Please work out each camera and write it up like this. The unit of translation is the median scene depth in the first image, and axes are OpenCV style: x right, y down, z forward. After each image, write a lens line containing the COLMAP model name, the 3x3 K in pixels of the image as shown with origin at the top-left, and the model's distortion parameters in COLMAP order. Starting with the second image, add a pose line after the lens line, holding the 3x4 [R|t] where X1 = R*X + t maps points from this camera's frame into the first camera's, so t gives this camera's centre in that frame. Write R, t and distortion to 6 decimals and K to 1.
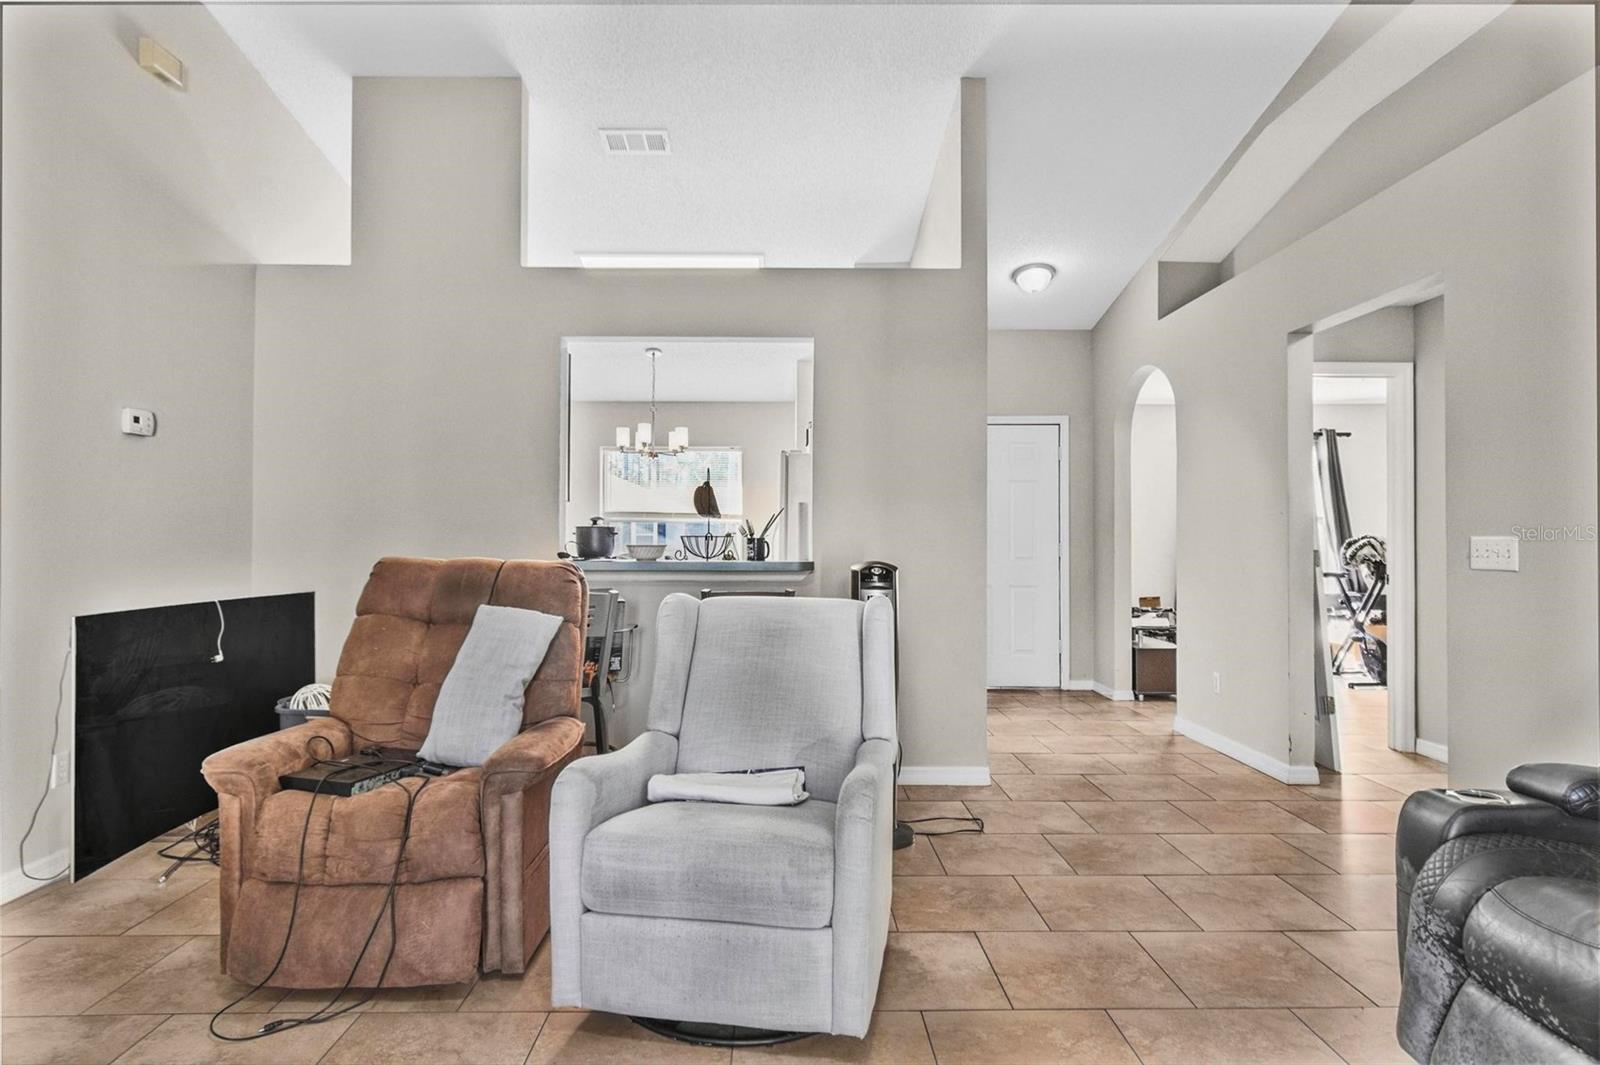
lens RADIAL K [[921.7, 0, 802.1], [0, 921.7, 527.5], [0, 0, 1]] dist [-0.007770, -0.000954]
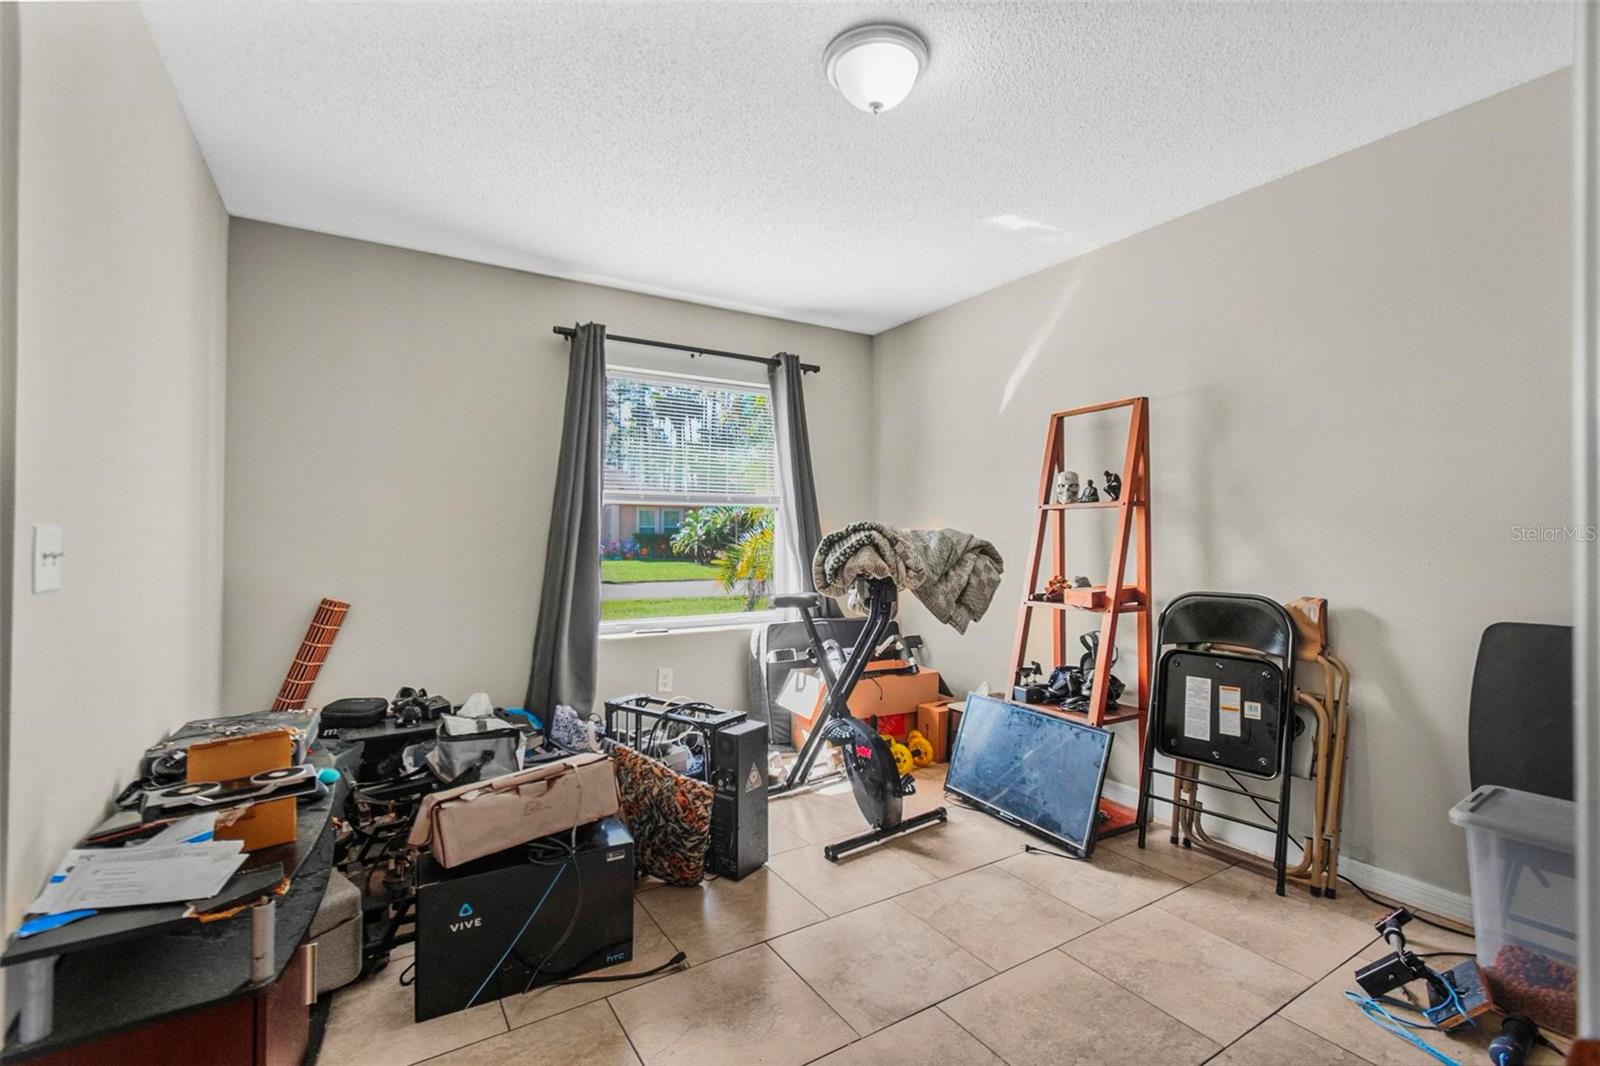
lens RADIAL K [[715.8, 0, 801.8], [0, 715.8, 536.3], [0, 0, 1]] dist [-0.000075, 0.000000]
pose [[0.855050, 0.005960, 0.518511, 0.386271], [-0.004579, 0.999982, -0.003944, 0.015437], [-0.518525, 0.000998, 0.855062, 0.681245]]
